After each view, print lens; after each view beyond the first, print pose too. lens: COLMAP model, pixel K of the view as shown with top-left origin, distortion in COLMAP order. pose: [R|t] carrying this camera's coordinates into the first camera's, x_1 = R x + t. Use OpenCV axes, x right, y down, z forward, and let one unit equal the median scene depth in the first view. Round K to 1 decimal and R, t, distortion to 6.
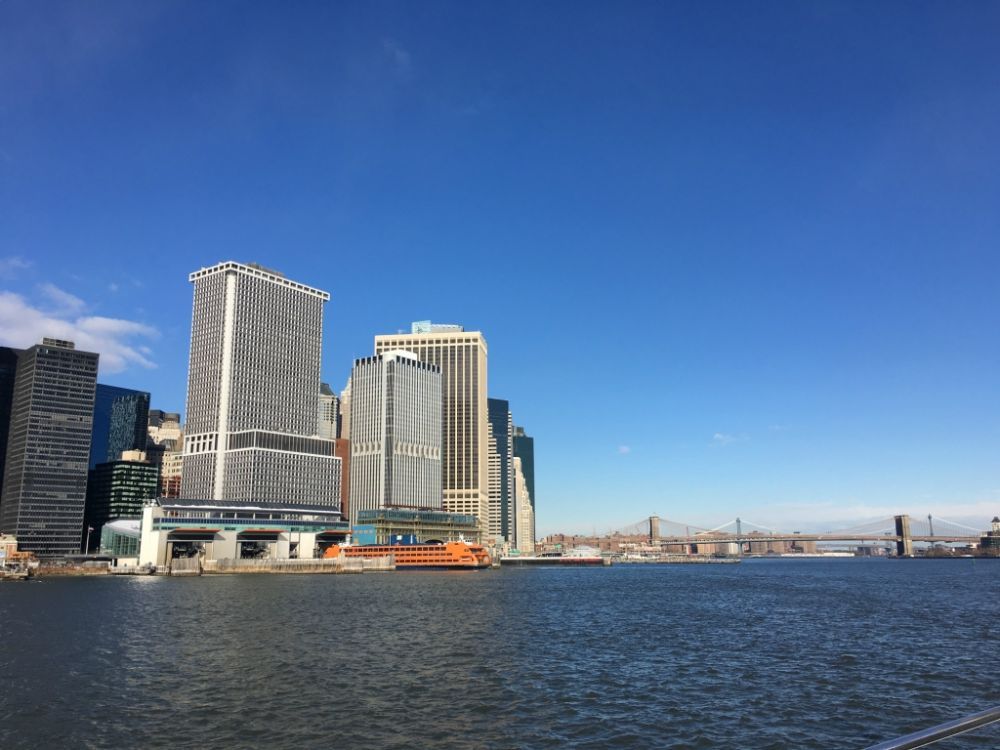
lens RADIAL K [[867.7, 0, 500.0], [0, 867.7, 375.0], [0, 0, 1]] dist [0.070993, -0.007274]
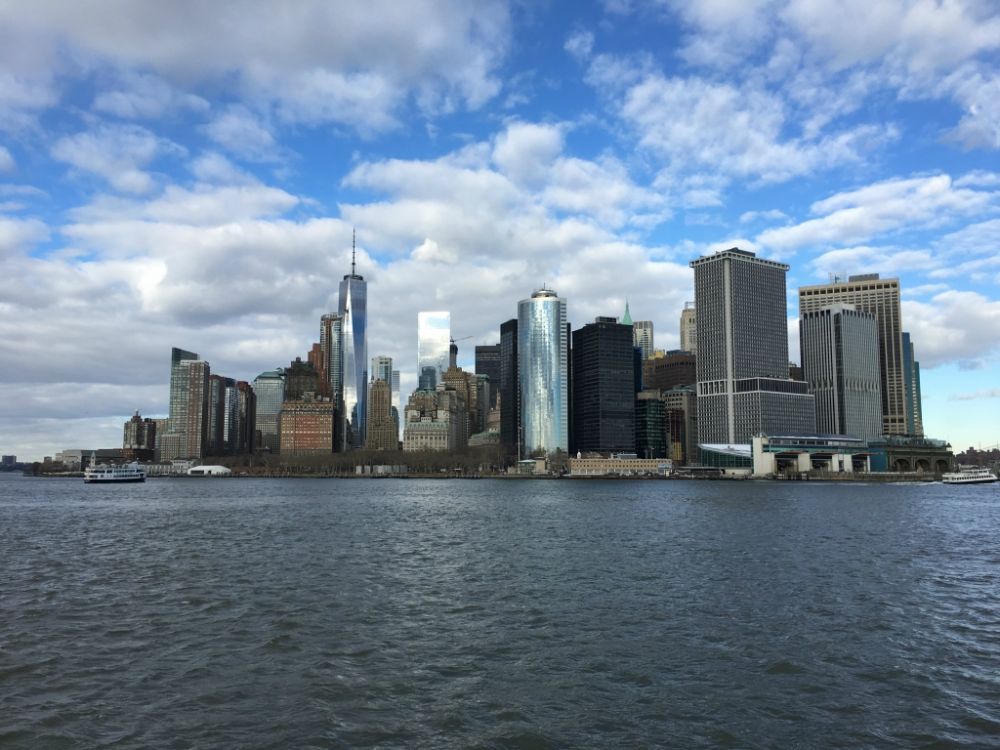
lens RADIAL K [[867.7, 0, 500.0], [0, 867.7, 375.0], [0, 0, 1]] dist [0.070993, -0.007274]
pose [[0.943797, -0.029903, -0.329170, -0.208754], [0.062290, 0.994145, 0.088288, -0.085390], [0.324603, -0.103830, 0.940134, -0.405678]]
